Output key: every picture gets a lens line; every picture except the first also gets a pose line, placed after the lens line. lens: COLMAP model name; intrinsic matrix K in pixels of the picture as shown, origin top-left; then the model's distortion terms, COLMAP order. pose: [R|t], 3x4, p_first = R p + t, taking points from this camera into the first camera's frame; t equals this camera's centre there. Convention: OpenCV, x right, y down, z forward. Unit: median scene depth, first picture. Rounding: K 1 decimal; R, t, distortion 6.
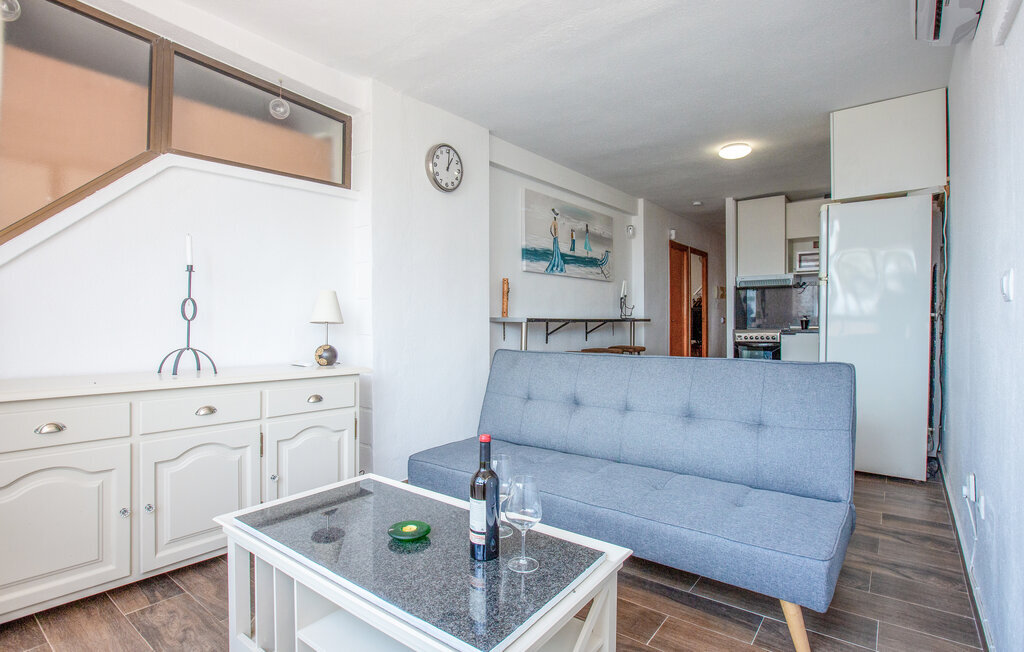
lens RADIAL K [[500.9, 0, 510.9], [0, 500.9, 321.1], [0, 0, 1]] dist [-0.039624, -0.000125]
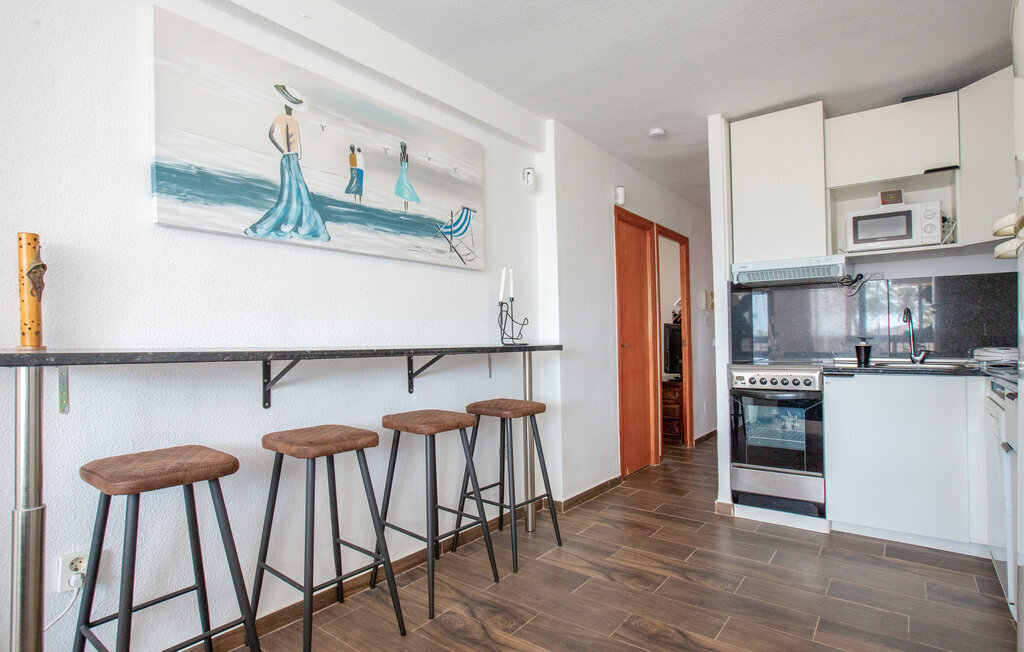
lens RADIAL K [[500.9, 0, 510.9], [0, 500.9, 321.1], [0, 0, 1]] dist [-0.039624, -0.000125]
pose [[0.999994, -0.002314, -0.002757, 0.230959], [0.002210, 0.999301, -0.037307, -0.009994], [0.002841, 0.037300, 0.999300, 0.496932]]
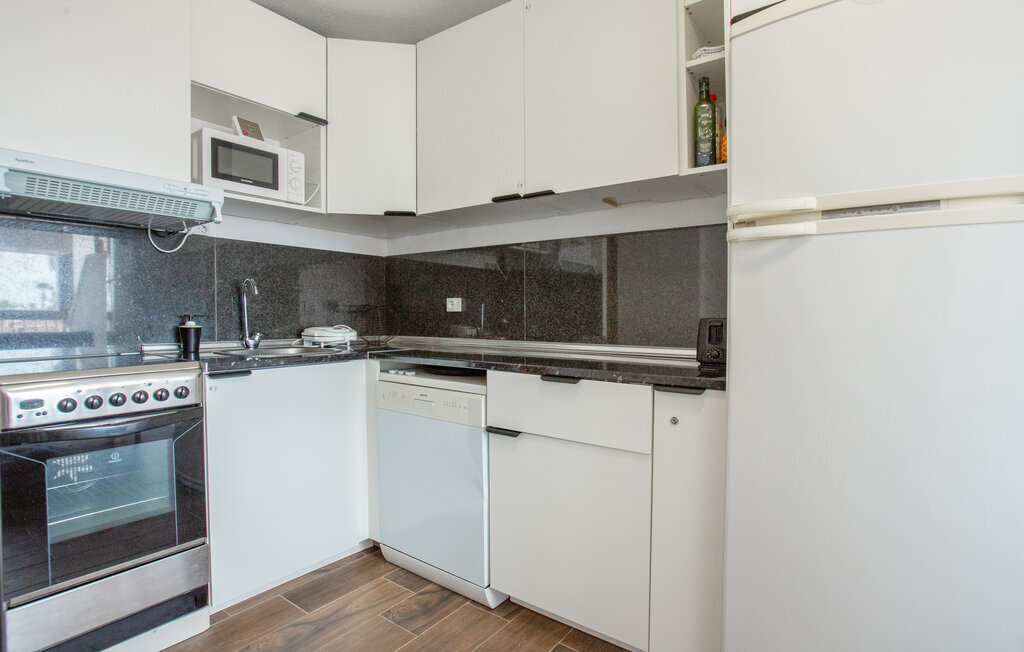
lens RADIAL K [[500.9, 0, 510.9], [0, 500.9, 321.1], [0, 0, 1]] dist [-0.039624, -0.000125]
pose [[-0.036106, -0.009610, 0.999302, 0.236084], [-0.005864, 0.999939, 0.009404, -0.011474], [-0.999331, -0.005521, -0.036160, 0.815665]]
